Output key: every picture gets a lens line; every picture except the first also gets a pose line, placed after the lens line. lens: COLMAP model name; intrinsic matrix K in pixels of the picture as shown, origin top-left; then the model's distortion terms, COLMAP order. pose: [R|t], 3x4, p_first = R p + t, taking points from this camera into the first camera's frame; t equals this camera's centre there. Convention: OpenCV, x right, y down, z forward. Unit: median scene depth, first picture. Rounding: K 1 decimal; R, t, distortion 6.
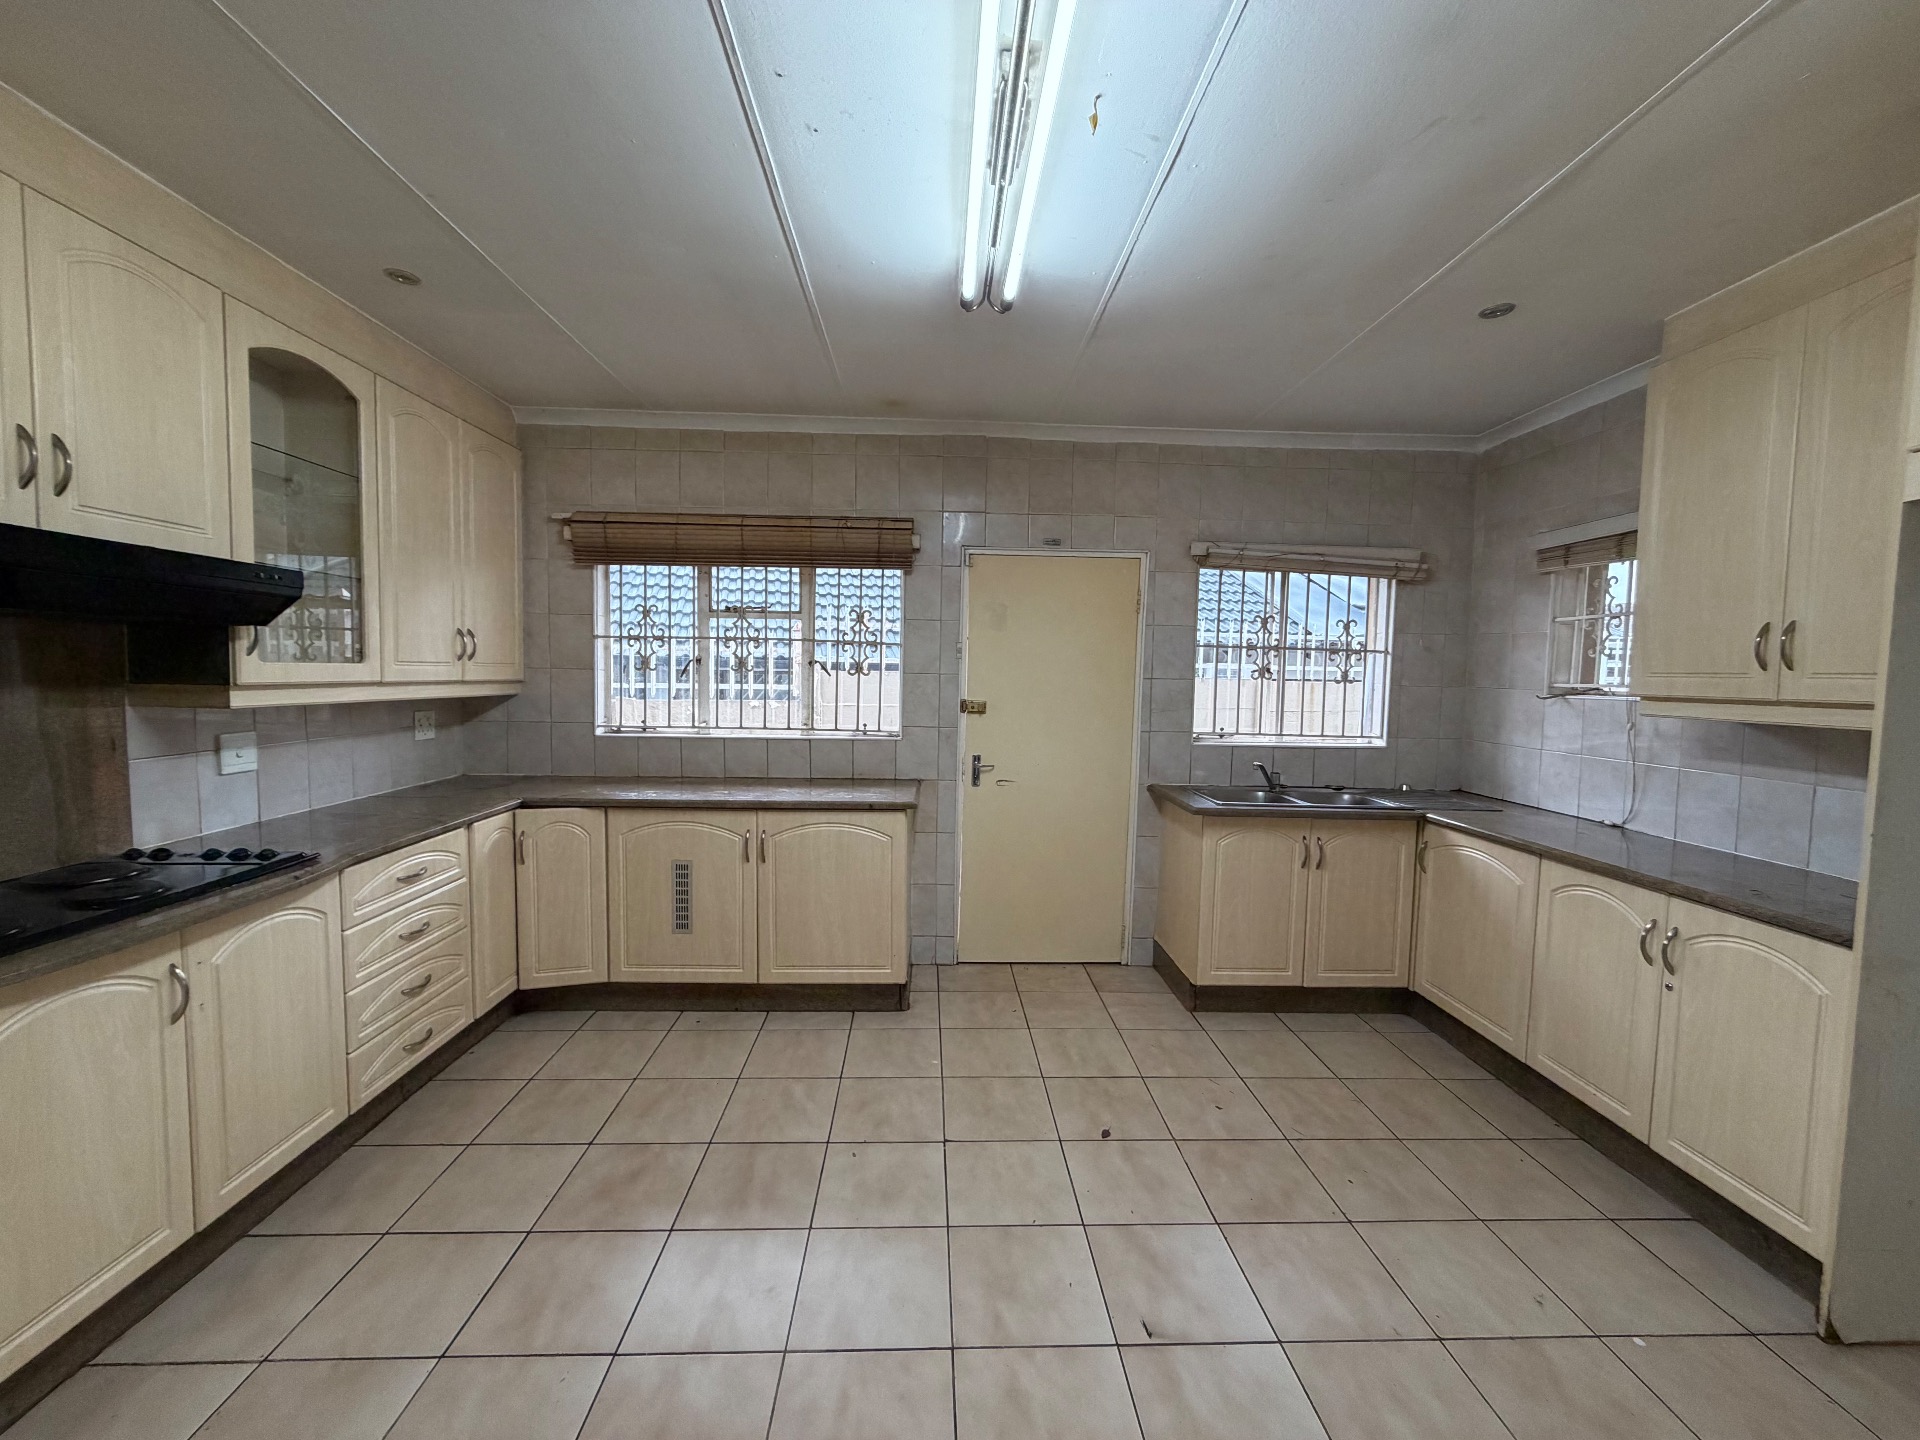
lens RADIAL K [[760.8, 0, 956.6], [0, 760.8, 717.7], [0, 0, 1]] dist [0.002249, 0.000073]
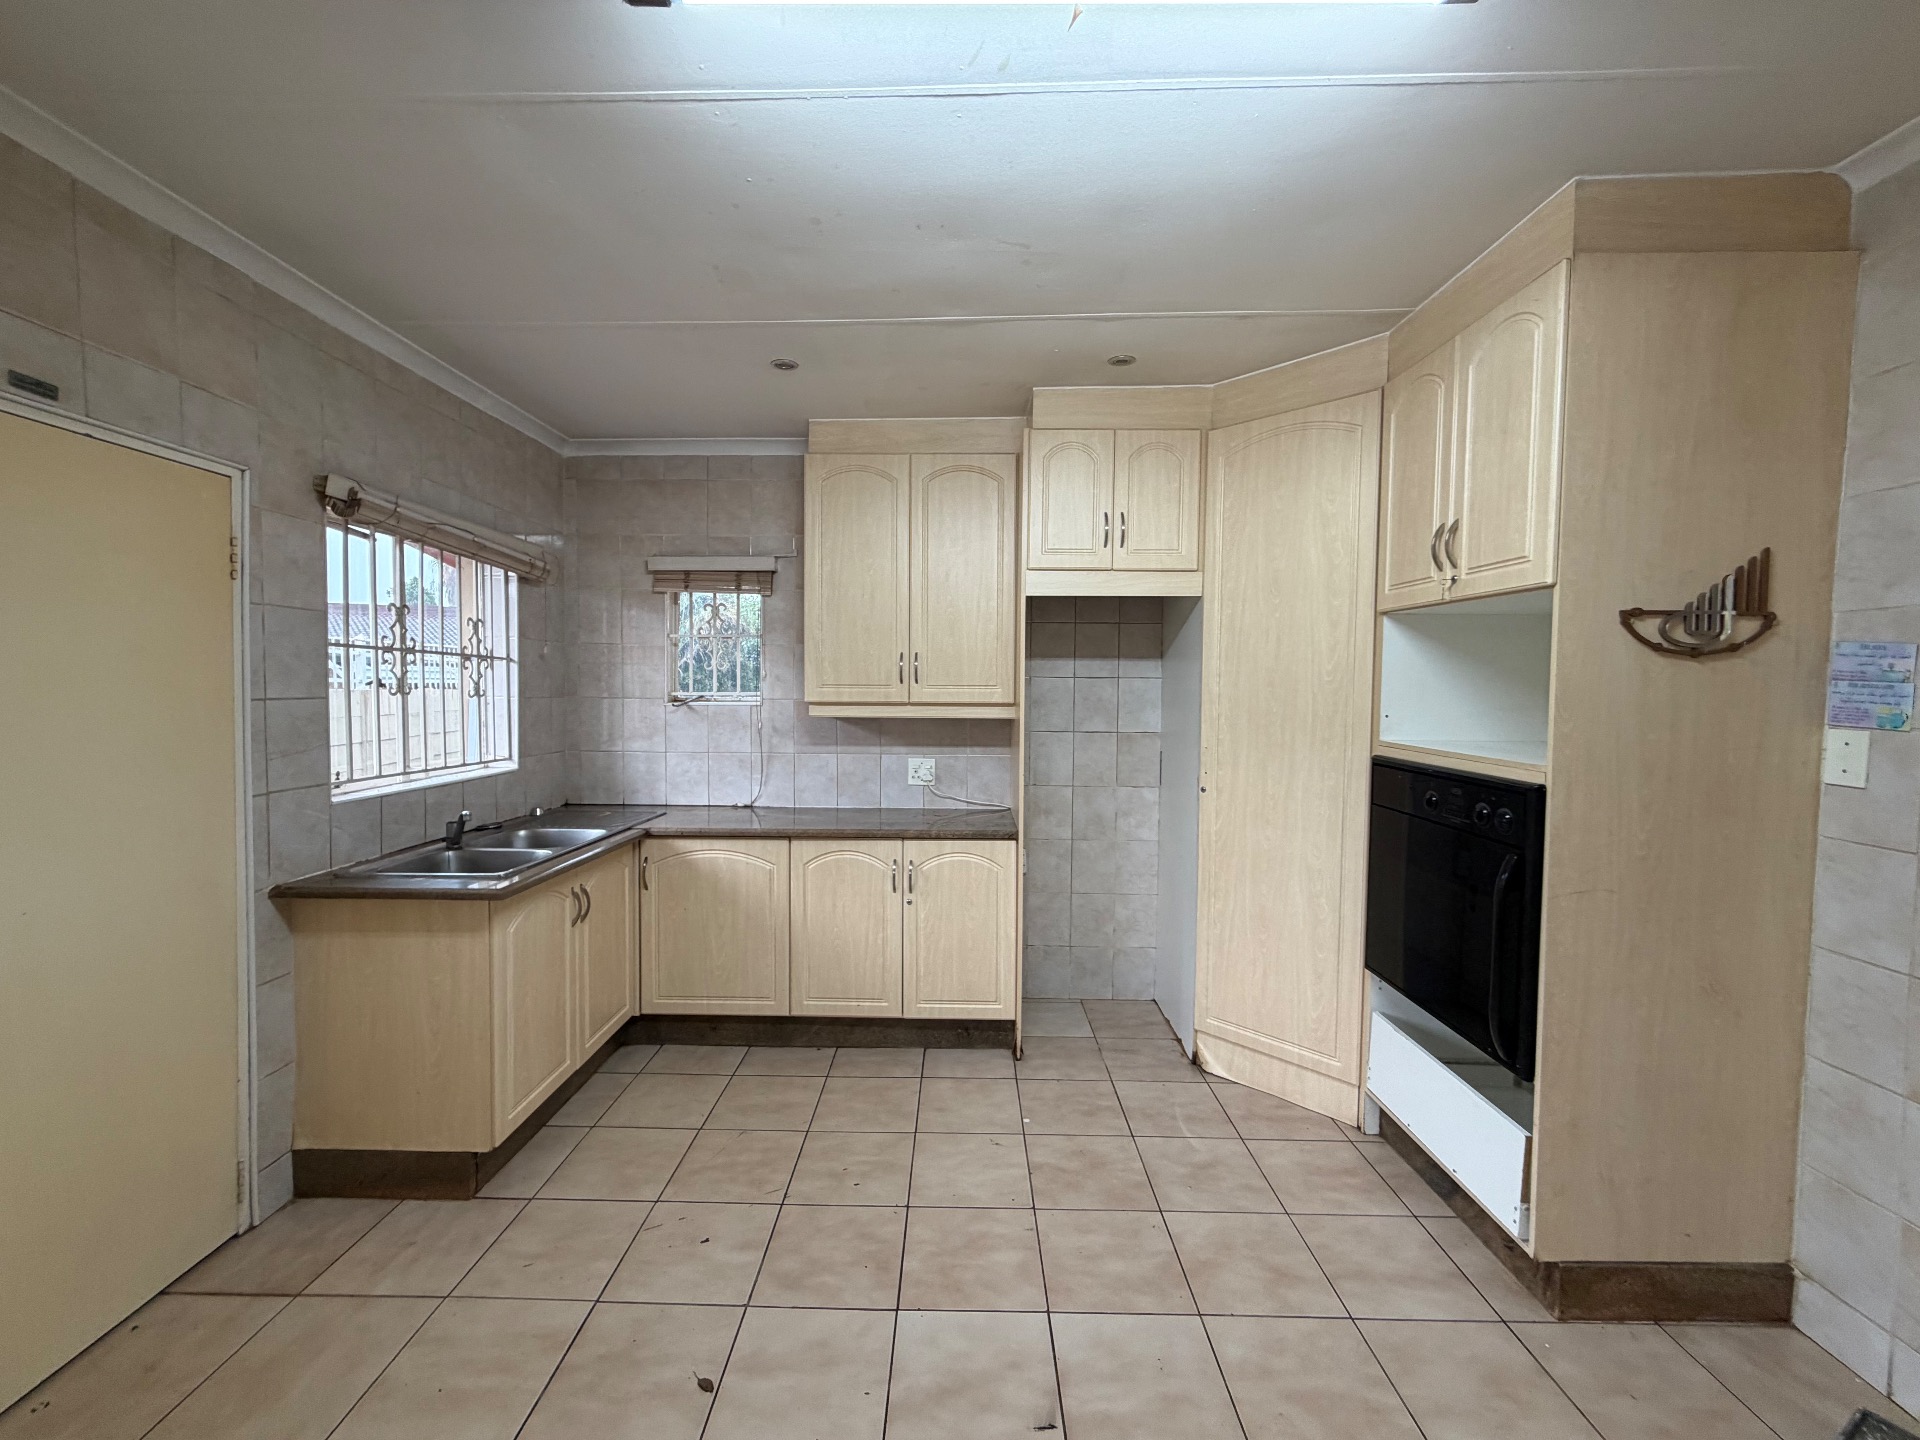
lens RADIAL K [[760.8, 0, 956.6], [0, 760.8, 717.7], [0, 0, 1]] dist [0.002249, 0.000073]
pose [[0.053714, -0.057303, 0.996911, -0.339236], [0.054718, 0.997021, 0.054361, -0.049758], [-0.997056, 0.051629, 0.056690, 0.567446]]
